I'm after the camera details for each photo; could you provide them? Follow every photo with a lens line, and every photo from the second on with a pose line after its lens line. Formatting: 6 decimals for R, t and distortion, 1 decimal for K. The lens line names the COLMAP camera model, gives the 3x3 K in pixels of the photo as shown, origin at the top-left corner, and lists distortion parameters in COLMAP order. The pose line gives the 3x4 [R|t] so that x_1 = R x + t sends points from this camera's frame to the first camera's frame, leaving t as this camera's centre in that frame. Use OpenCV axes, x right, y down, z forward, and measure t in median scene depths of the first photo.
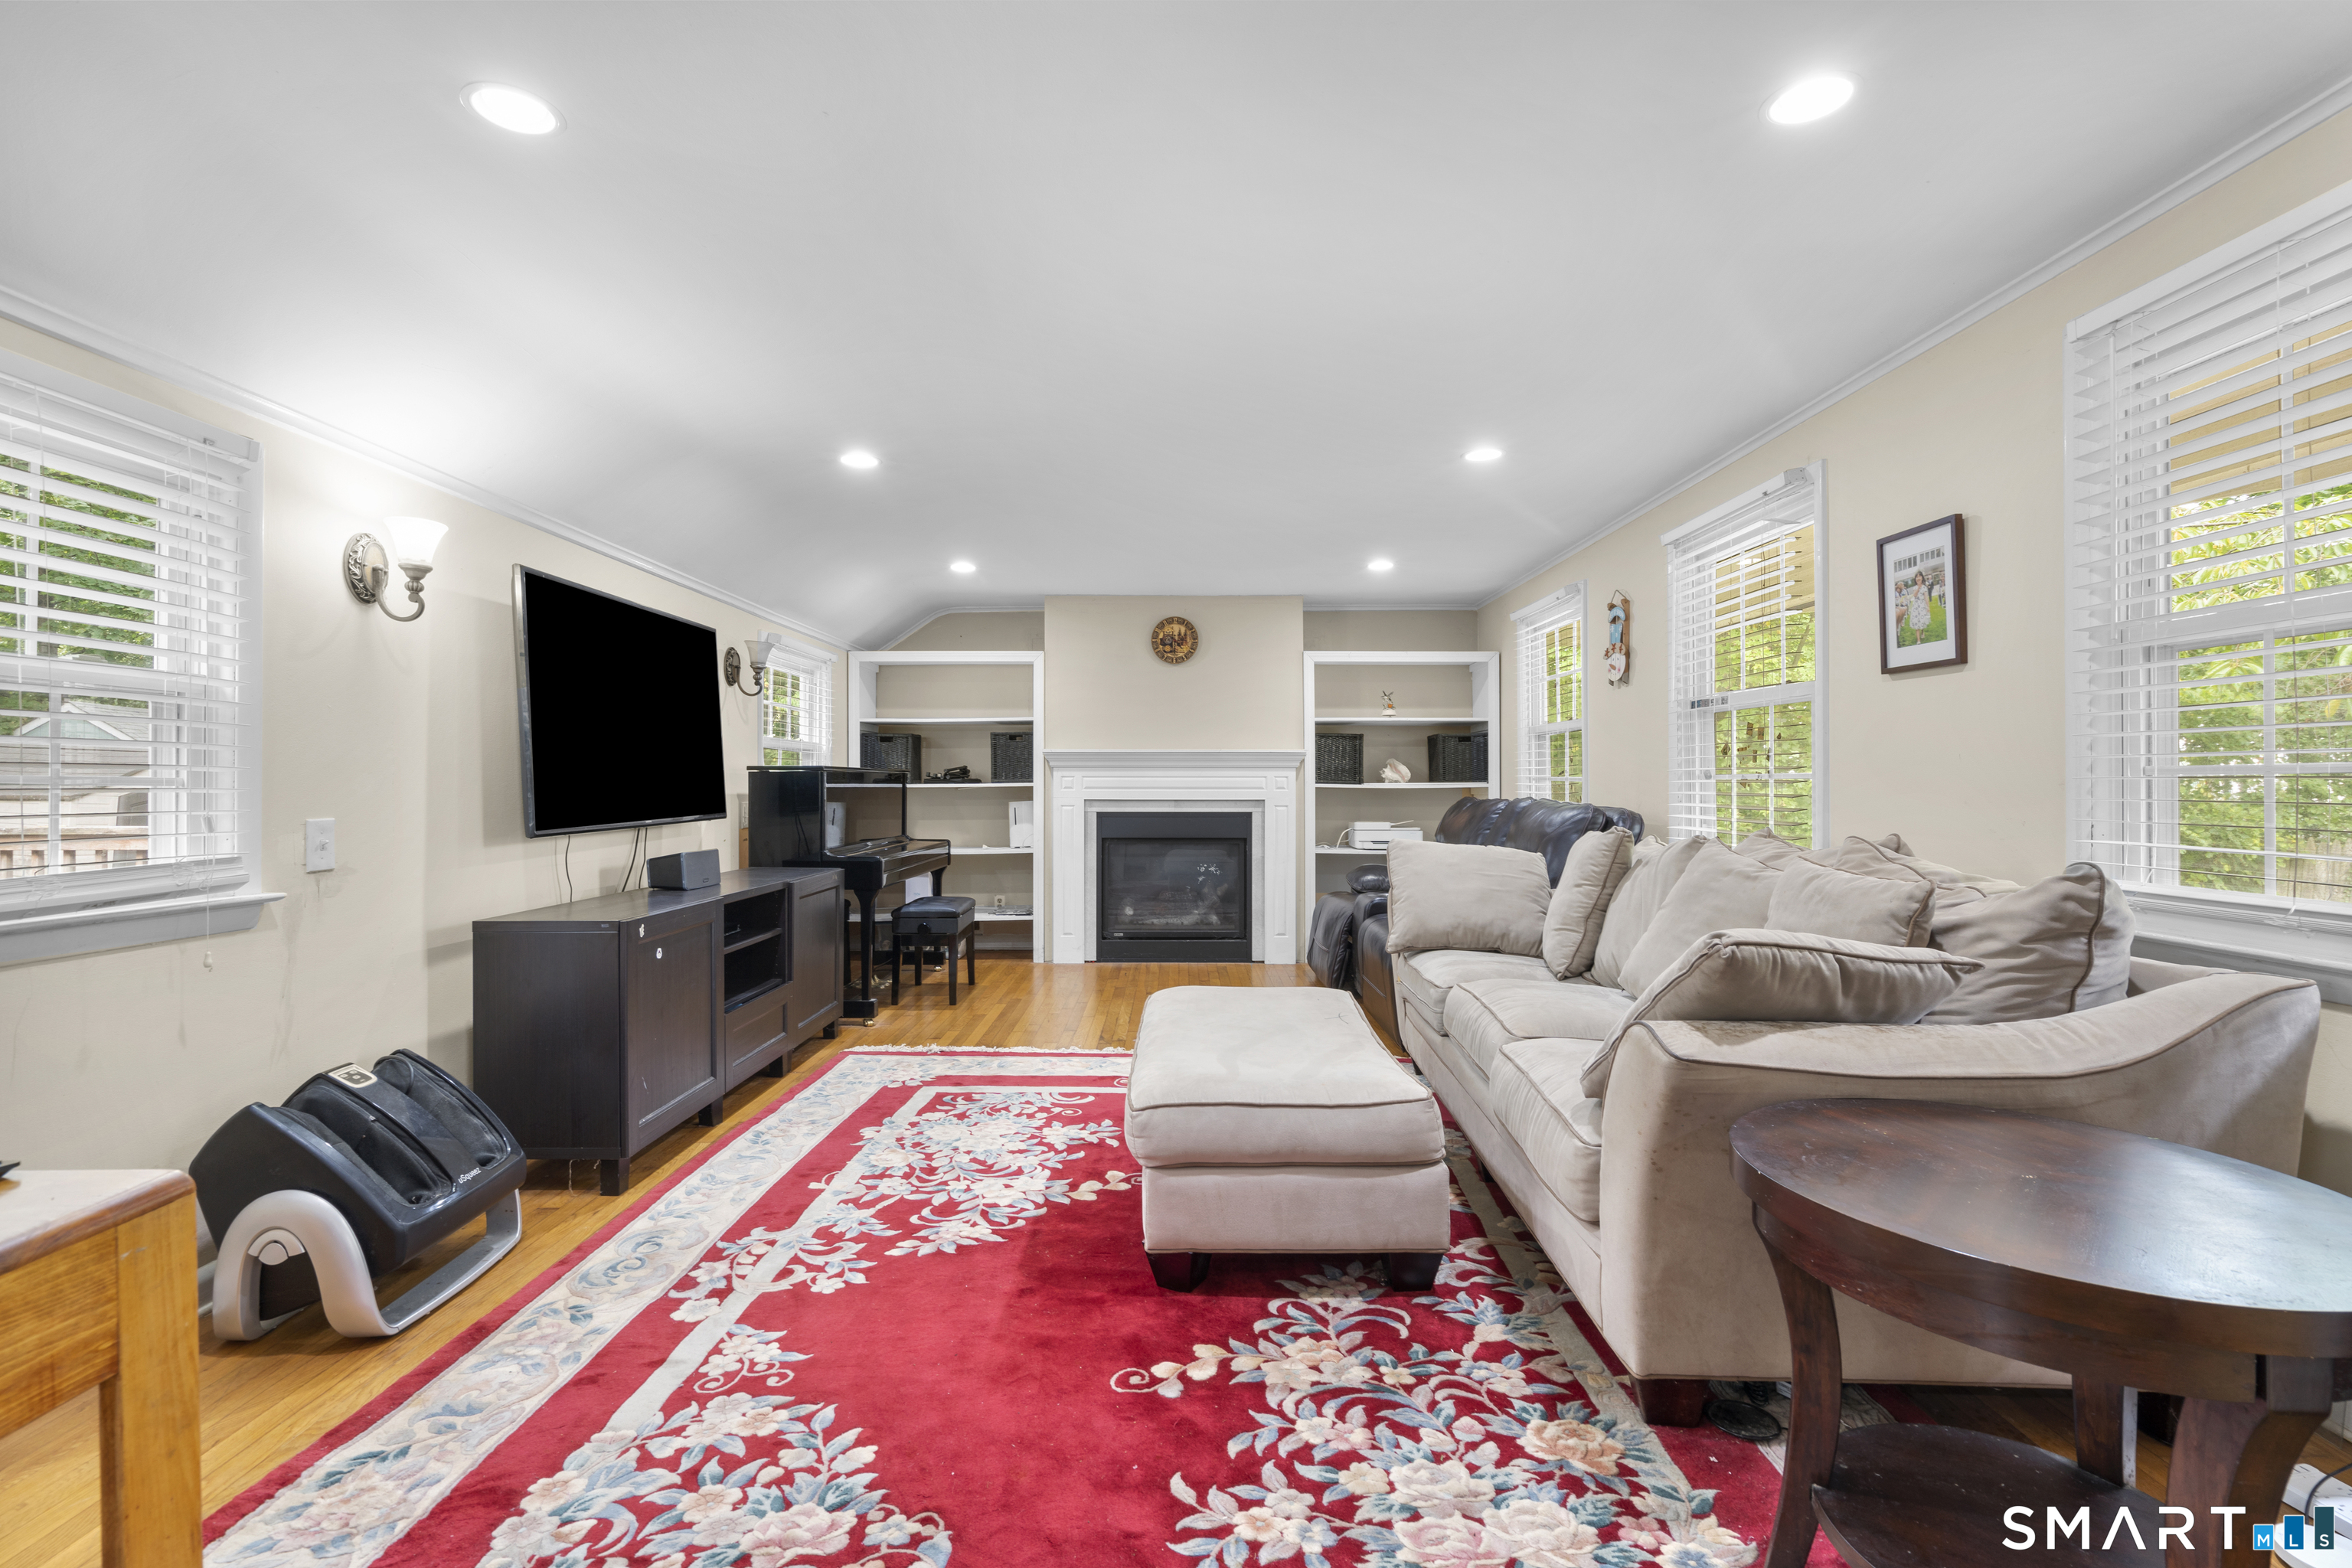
lens RADIAL K [[1064.5, 0, 1173.4], [0, 1064.5, 785.9], [0, 0, 1]] dist [-0.003924, 0.000142]
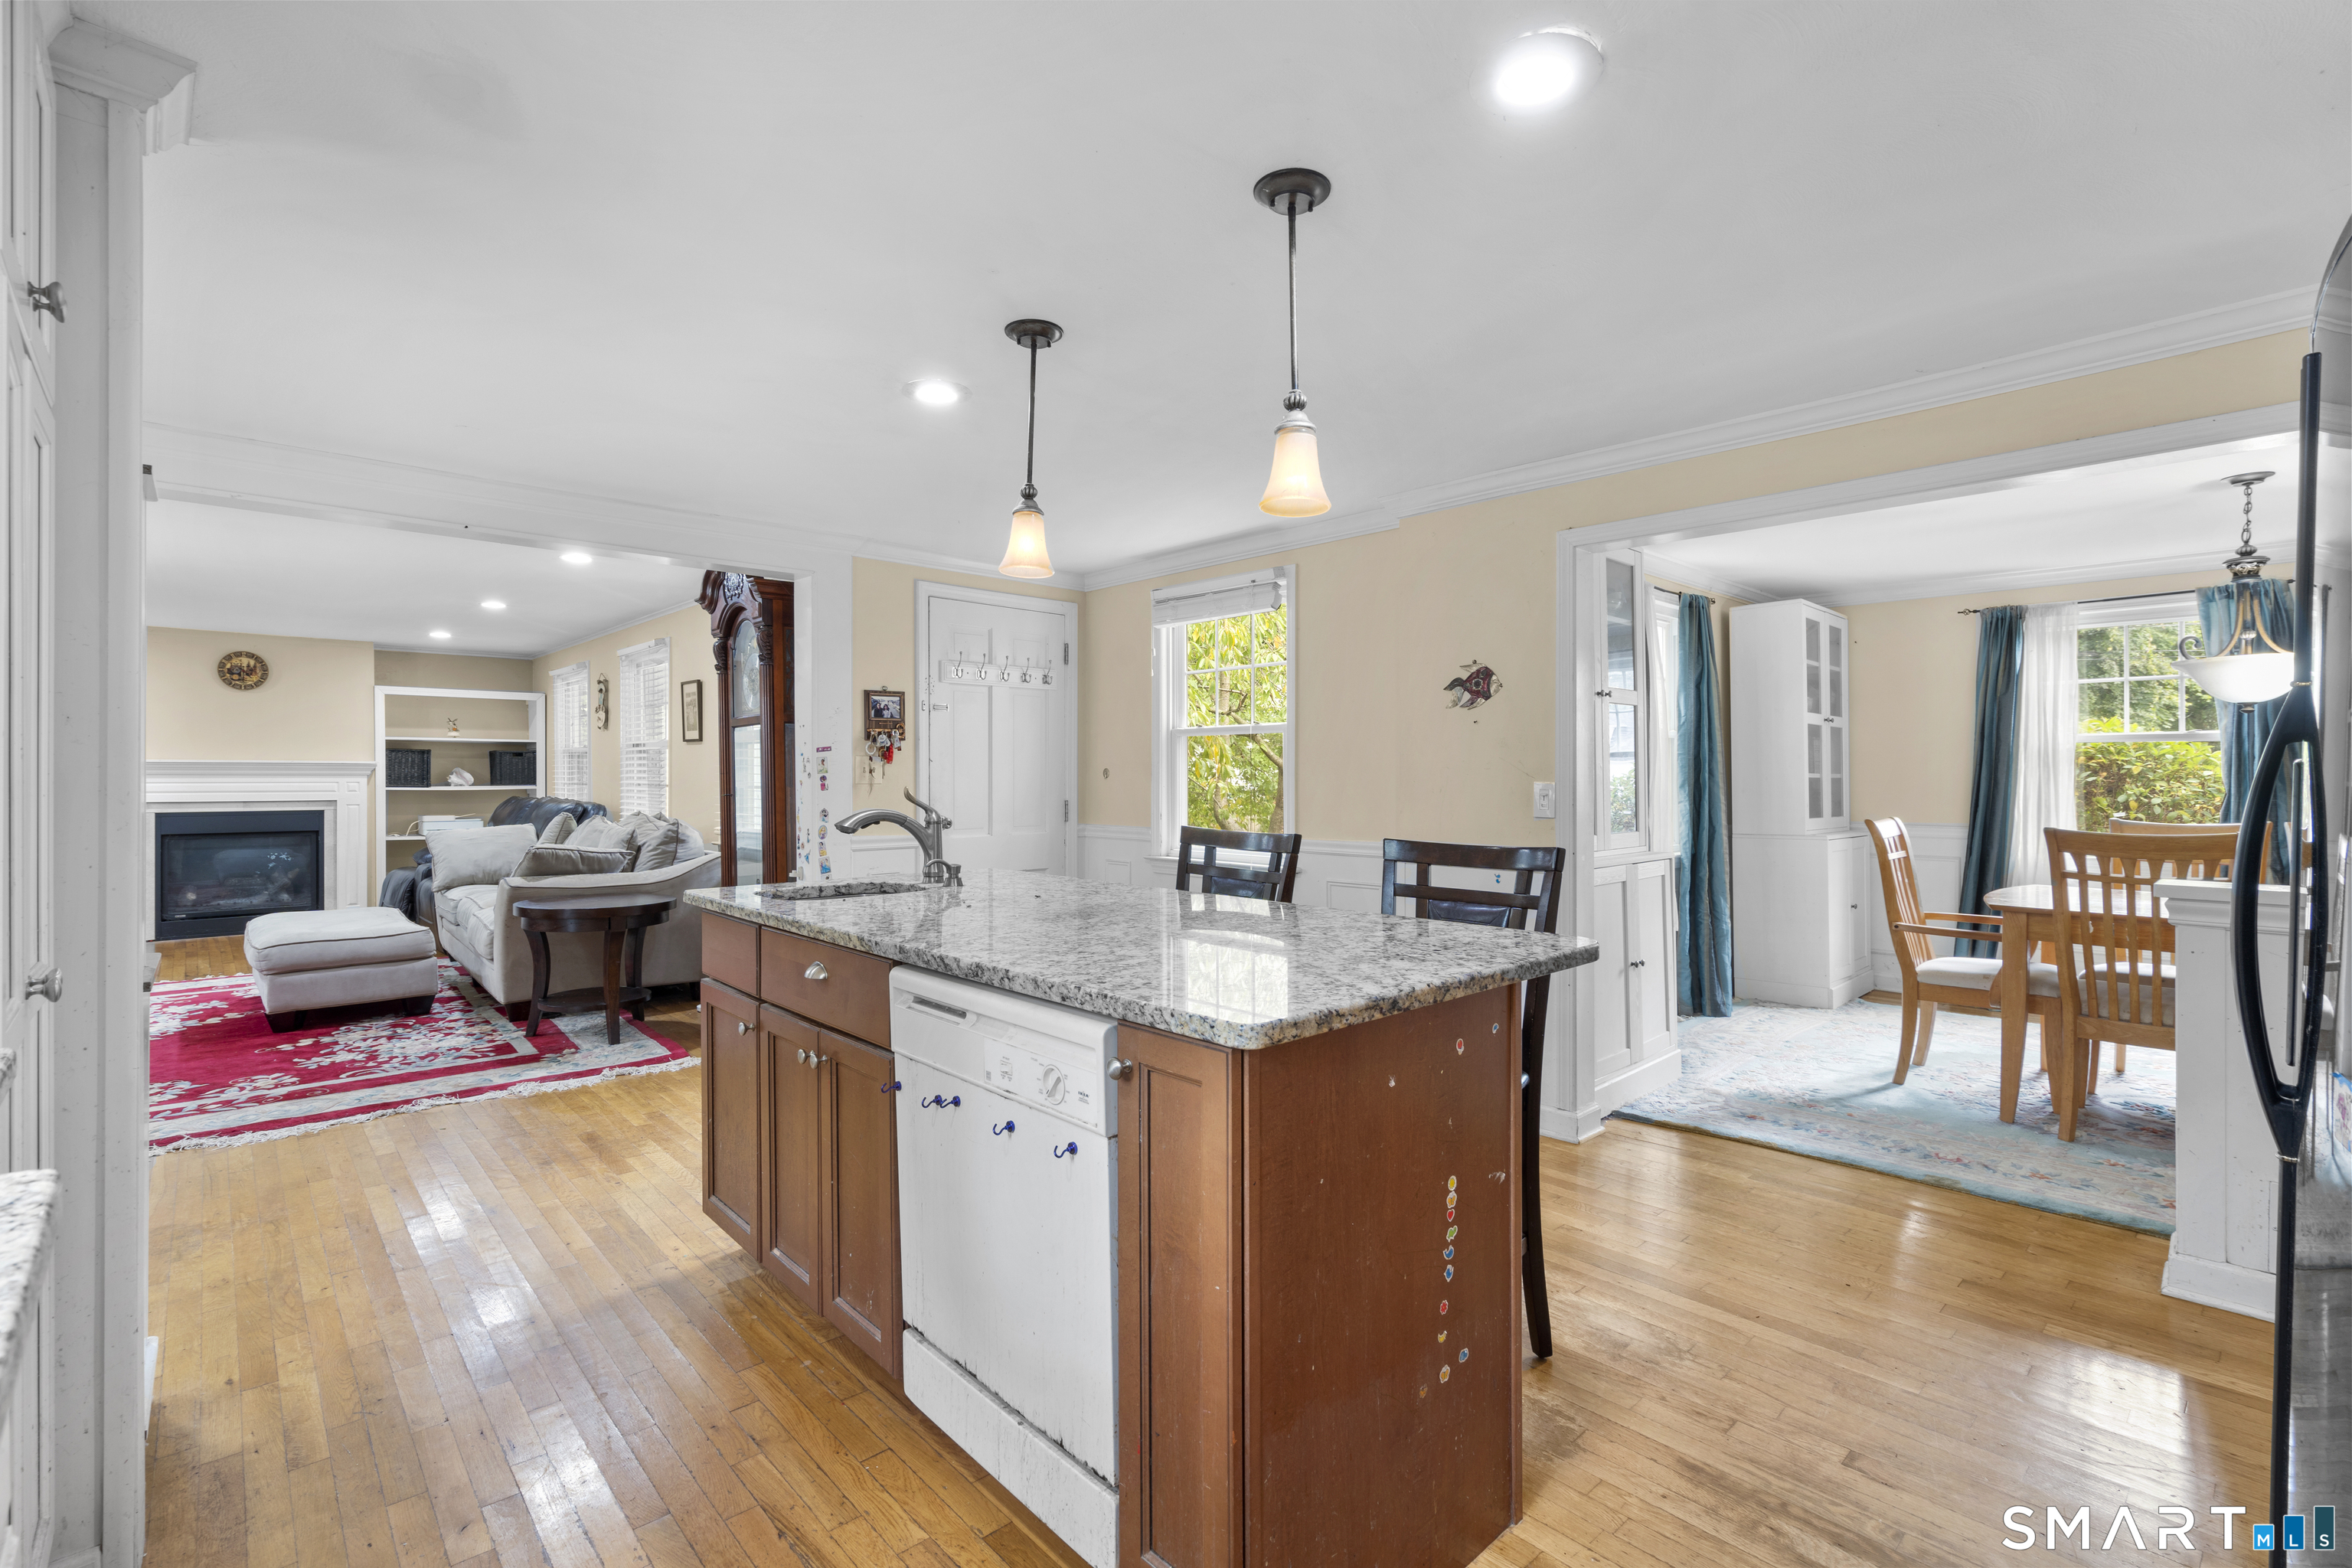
lens RADIAL K [[1064.5, 0, 1179.9], [0, 1064.5, 777.4], [0, 0, 1]] dist [-0.003924, 0.000142]
pose [[0.727325, -0.000420, 0.686293, -0.052842], [0.001478, 0.999998, -0.000954, -0.011628], [-0.686291, 0.001708, 0.727325, -0.623065]]
